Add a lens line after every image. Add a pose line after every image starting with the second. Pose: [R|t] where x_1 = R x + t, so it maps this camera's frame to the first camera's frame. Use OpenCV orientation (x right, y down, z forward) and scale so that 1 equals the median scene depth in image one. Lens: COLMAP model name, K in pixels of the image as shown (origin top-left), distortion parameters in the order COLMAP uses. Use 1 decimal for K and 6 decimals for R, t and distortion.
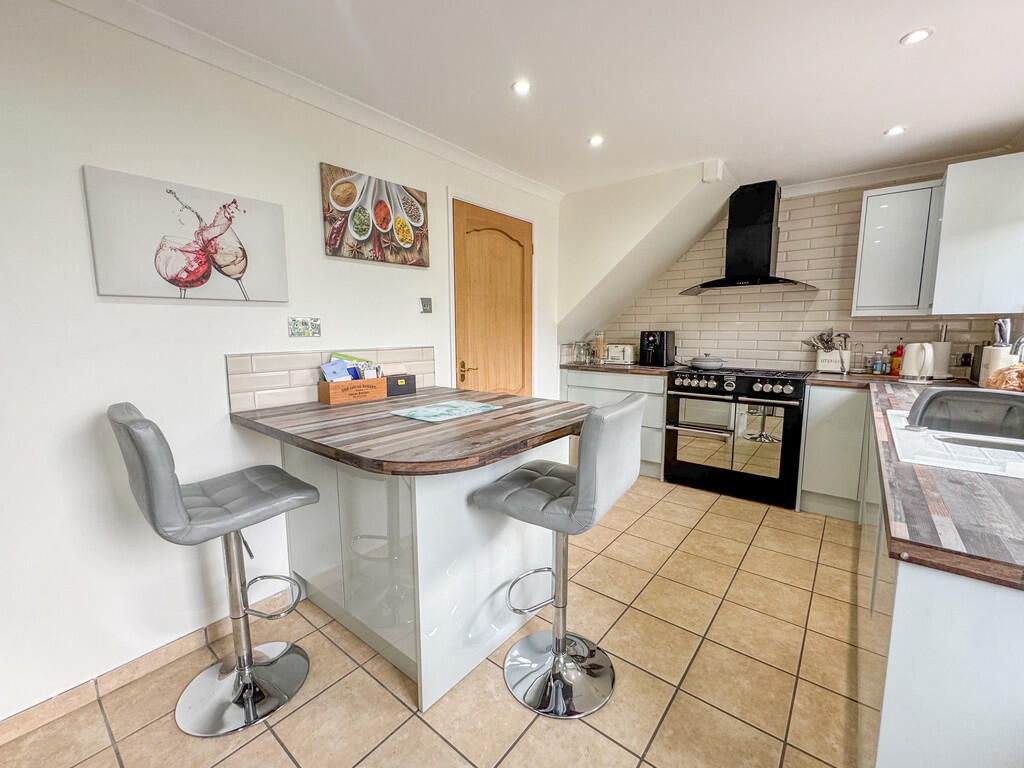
lens RADIAL K [[422.4, 0, 512.0], [0, 422.4, 384.0], [0, 0, 1]] dist [-0.002408, 0.000078]
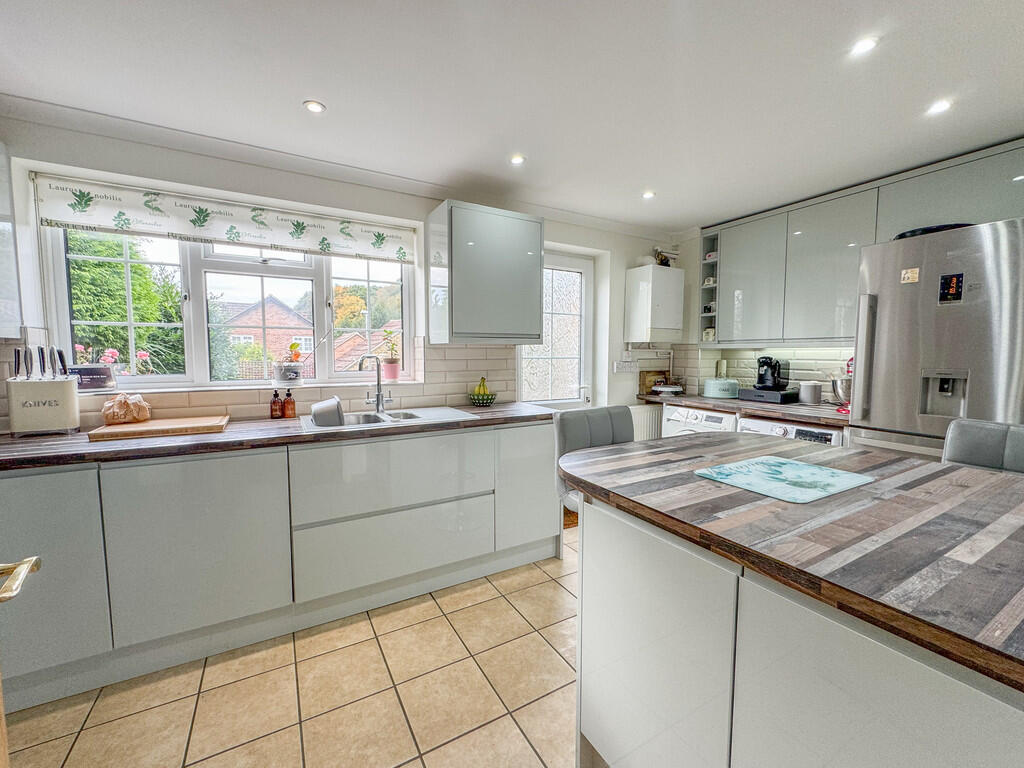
lens RADIAL K [[422.4, 0, 512.0], [0, 422.4, 384.0], [0, 0, 1]] dist [-0.002408, 0.000078]
pose [[-0.930968, -0.023586, 0.364338, 0.002938], [0.048808, 0.980914, 0.188217, -0.220641], [-0.361824, 0.193007, -0.912048, 1.617742]]
